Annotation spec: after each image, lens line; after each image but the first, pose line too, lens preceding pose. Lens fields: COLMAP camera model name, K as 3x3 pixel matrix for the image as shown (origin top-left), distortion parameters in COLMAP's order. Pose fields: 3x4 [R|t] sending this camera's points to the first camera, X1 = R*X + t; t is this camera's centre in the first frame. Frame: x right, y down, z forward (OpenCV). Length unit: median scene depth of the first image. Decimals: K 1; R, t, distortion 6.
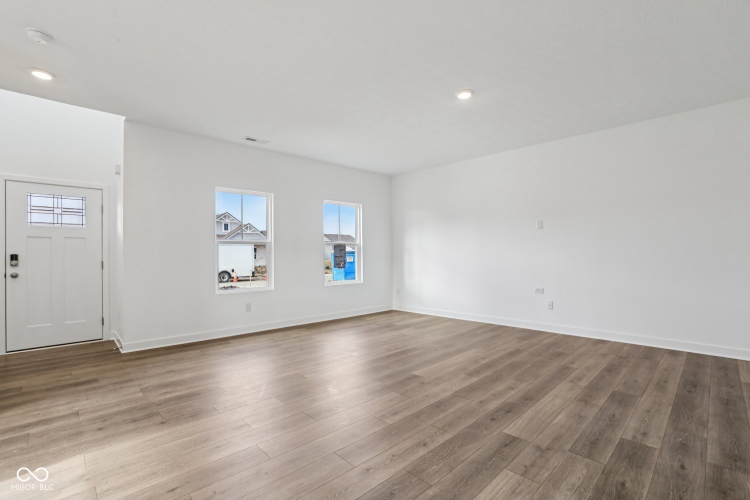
lens RADIAL K [[343.4, 0, 370.4], [0, 343.4, 255.7], [0, 0, 1]] dist [-0.058581, 0.018923]
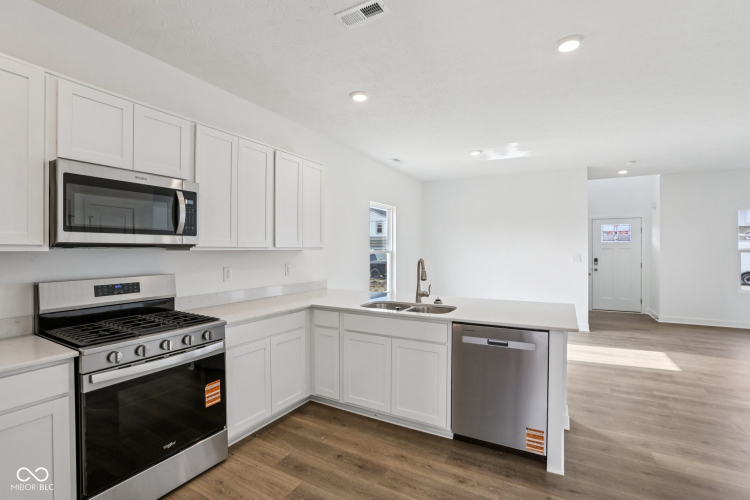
lens RADIAL K [[343.4, 0, 378.3], [0, 343.4, 251.5], [0, 0, 1]] dist [-0.058581, 0.018923]
pose [[0.311291, 0.015875, -0.950182, 0.431736], [-0.003024, 0.999872, 0.015714, -0.085581], [0.950310, -0.002019, 0.311300, -0.953653]]
